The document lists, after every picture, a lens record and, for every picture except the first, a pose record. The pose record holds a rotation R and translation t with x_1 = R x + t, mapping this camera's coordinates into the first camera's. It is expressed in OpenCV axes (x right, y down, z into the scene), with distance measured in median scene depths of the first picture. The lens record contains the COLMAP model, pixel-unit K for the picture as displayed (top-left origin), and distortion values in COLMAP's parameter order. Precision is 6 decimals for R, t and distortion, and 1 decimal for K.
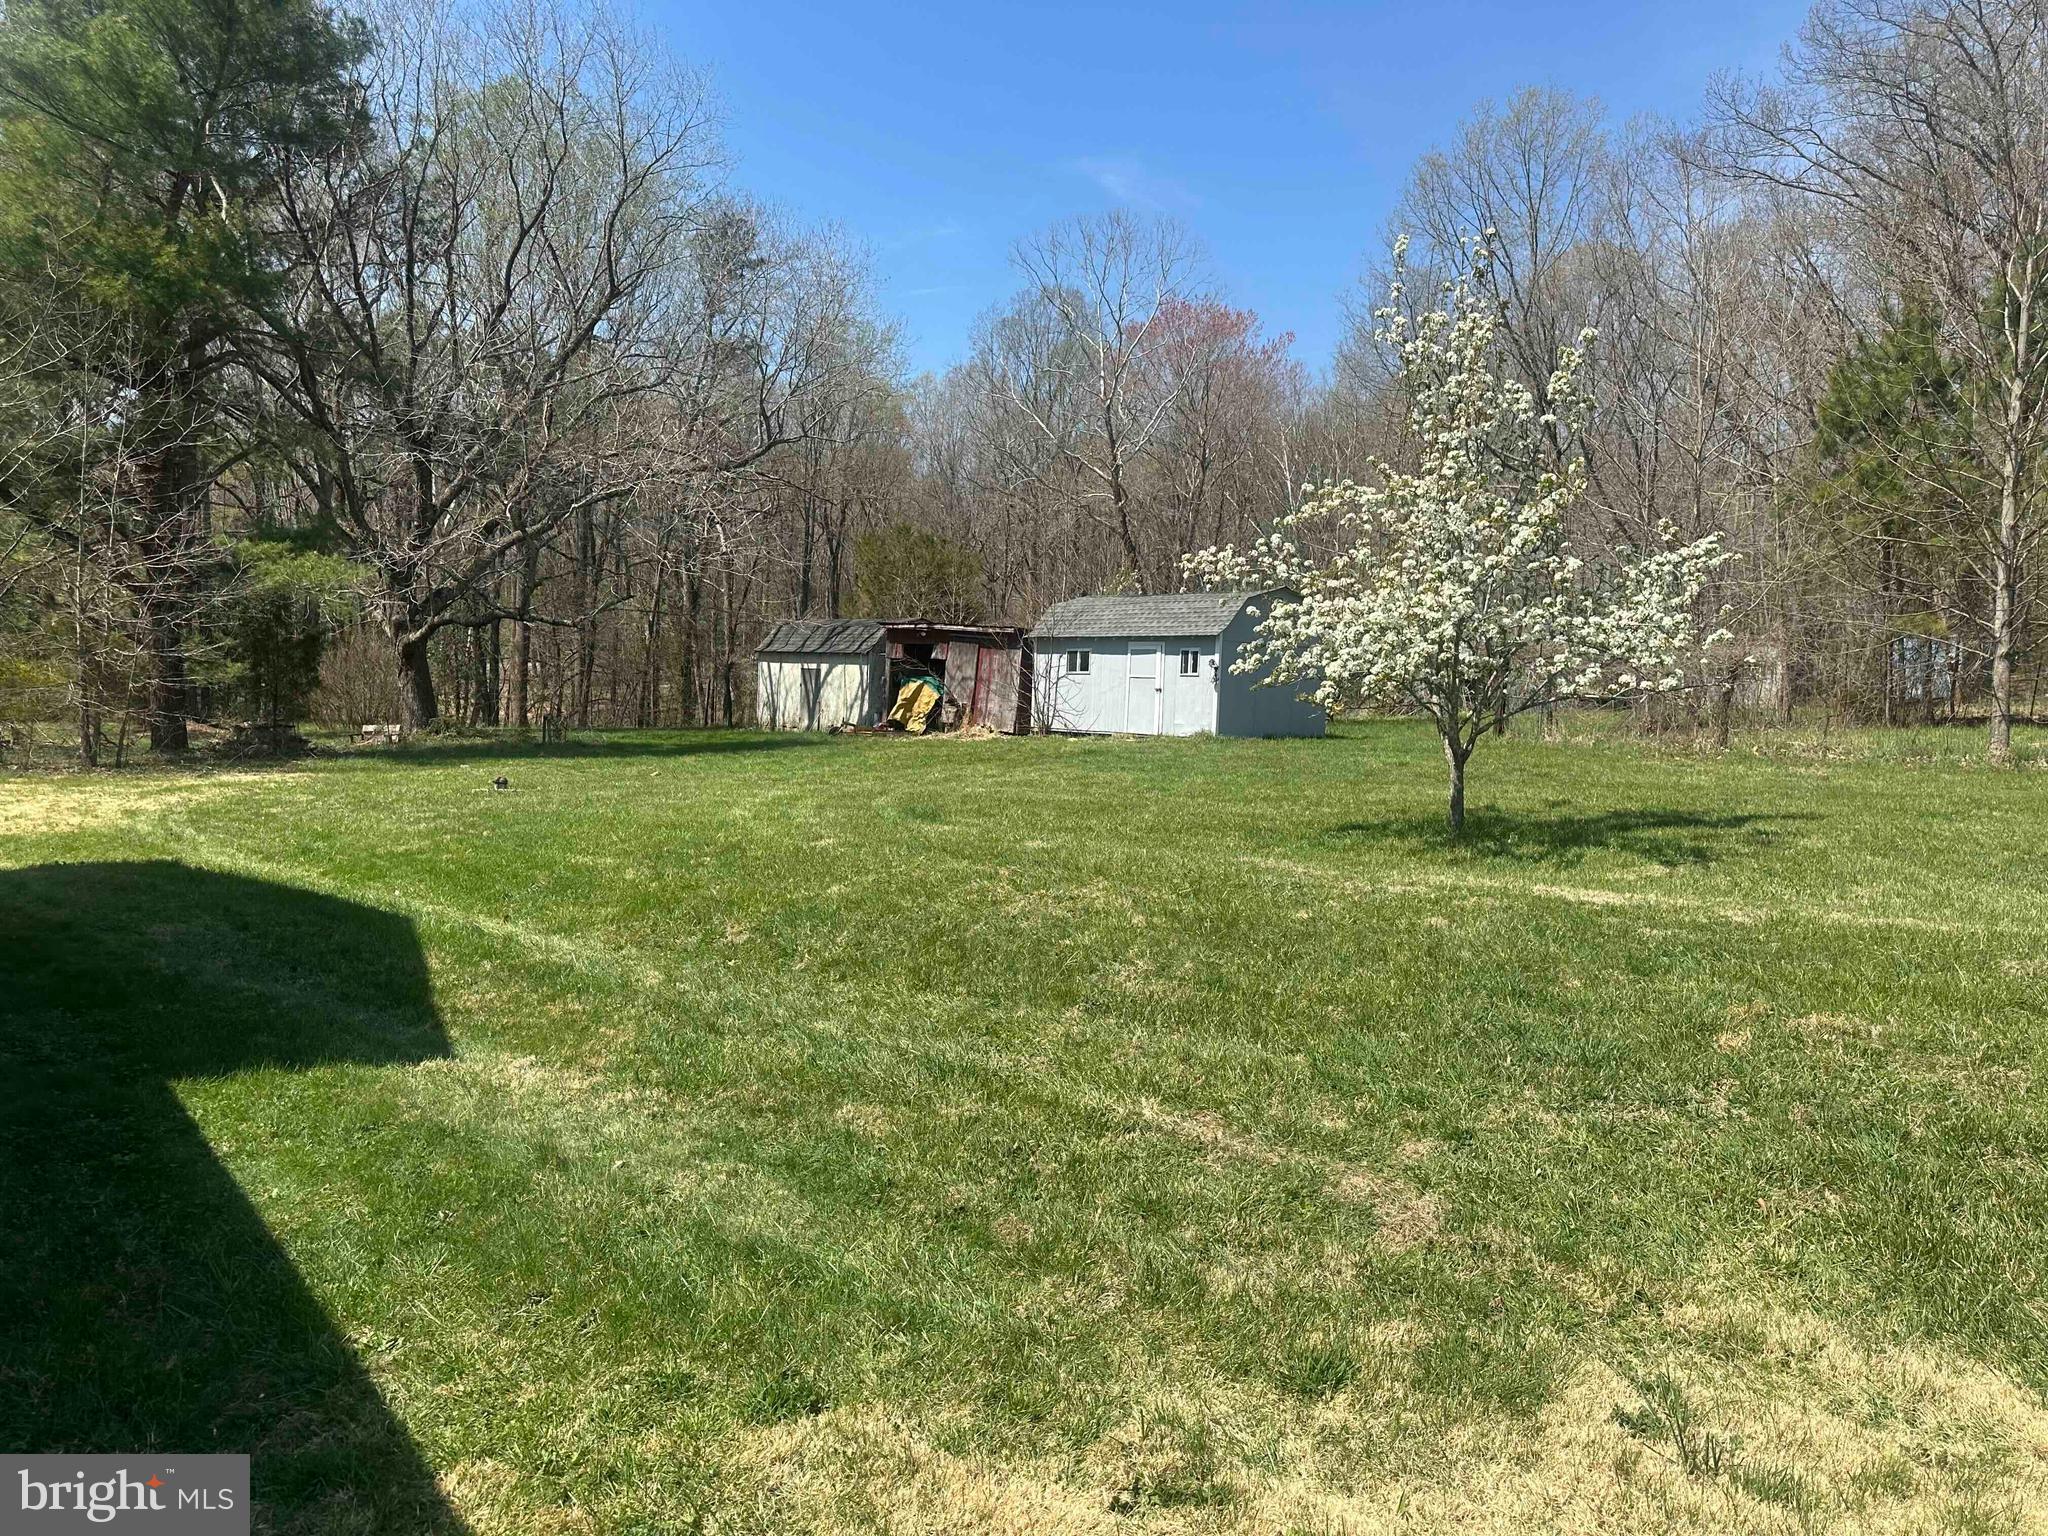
lens RADIAL K [[1438.6, 0, 1020.7], [0, 1438.6, 793.3], [0, 0, 1]] dist [0.068109, -0.085559]
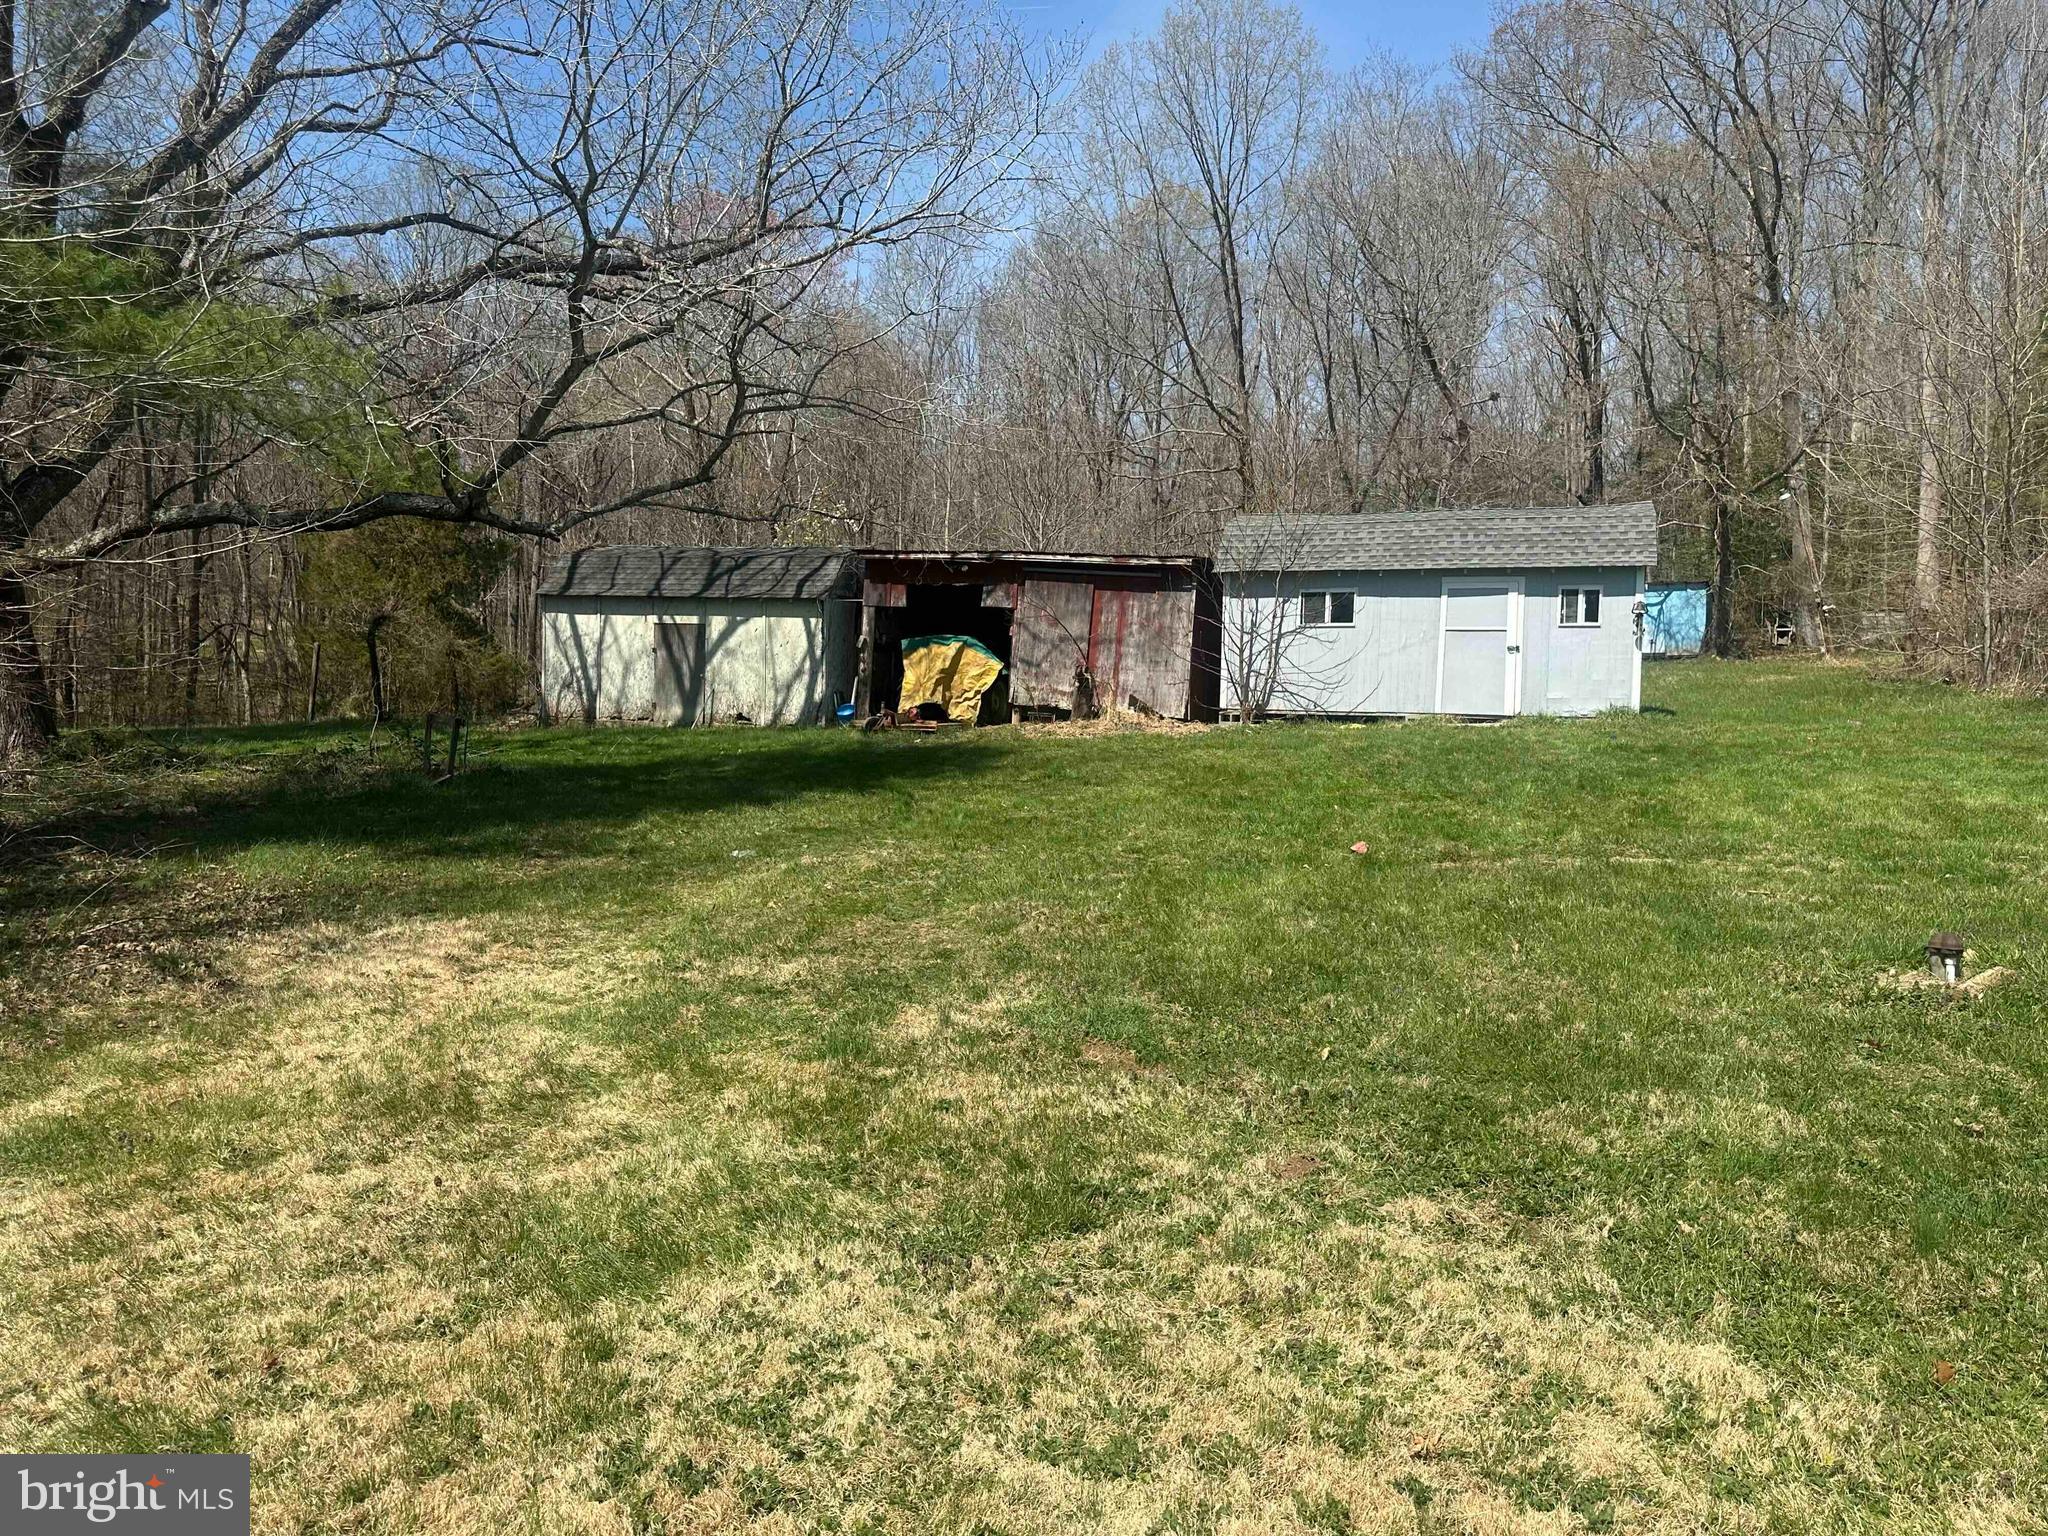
lens RADIAL K [[1438.6, 0, 1020.7], [0, 1438.6, 793.3], [0, 0, 1]] dist [0.068109, -0.085559]
pose [[0.873714, -0.071021, 0.481228, -0.399669], [0.053211, 0.997302, 0.050574, -0.047202], [-0.483521, -0.018581, 0.875135, 0.480511]]
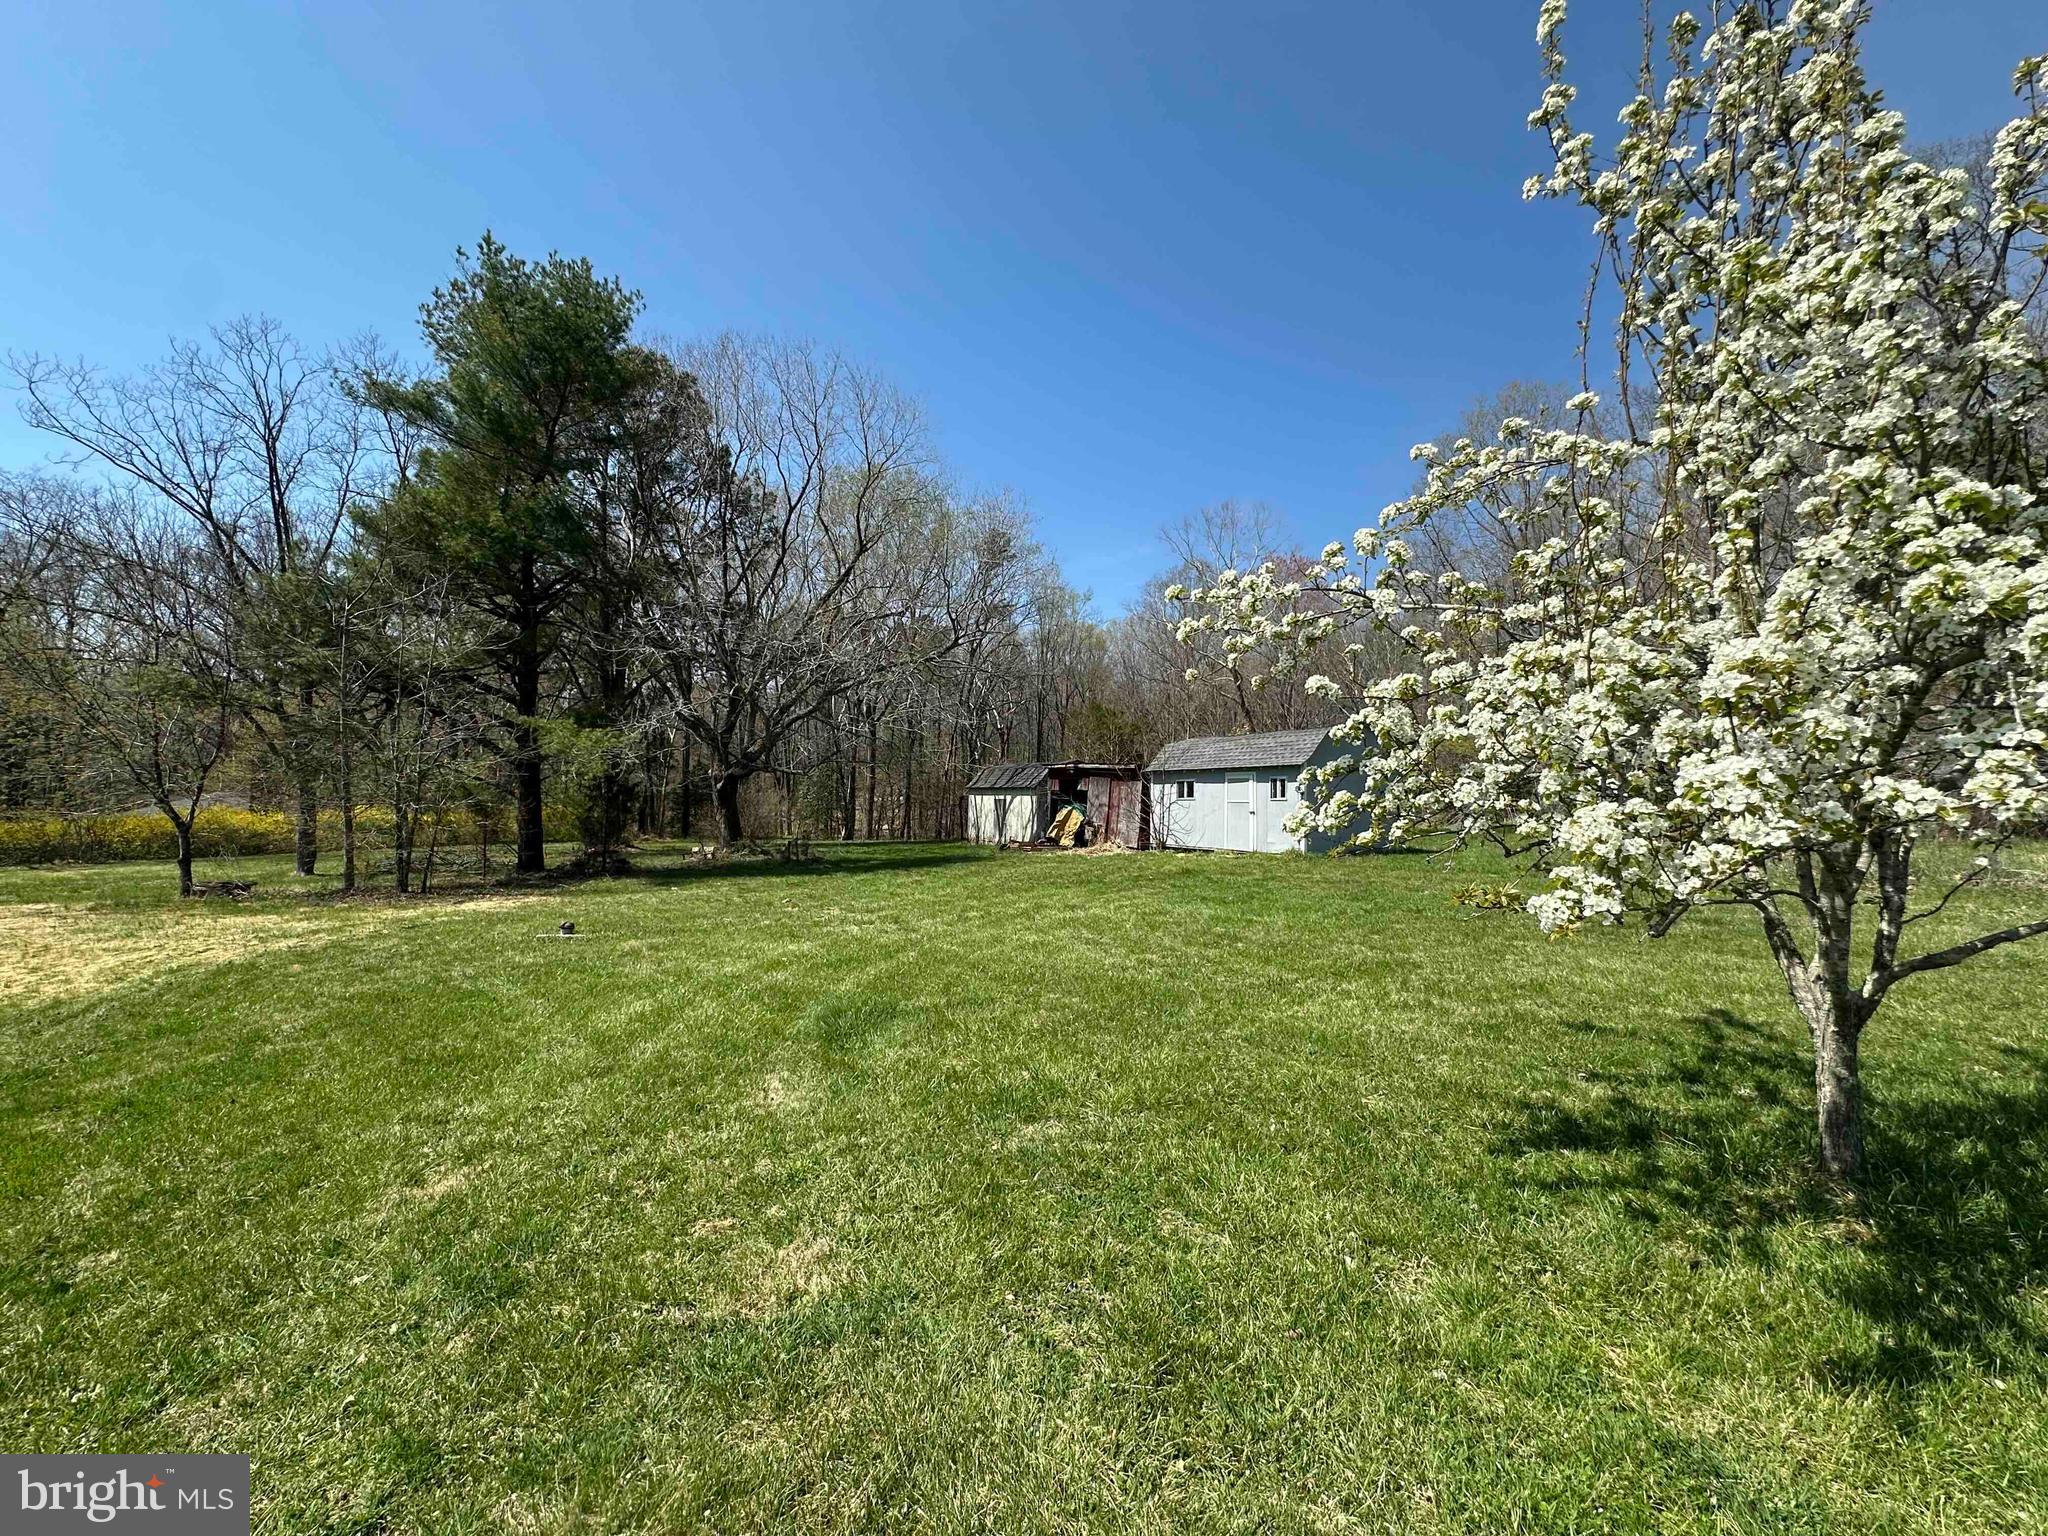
lens RADIAL K [[823.9, 0, 1024.0], [0, 823.9, 768.0], [0, 0, 1]] dist [-0.011810, -0.000201]
pose [[0.978637, -0.033318, -0.202878, 0.047567], [0.009389, 0.992995, -0.117786, -0.028646], [0.205381, 0.113365, 0.972094, 0.288784]]
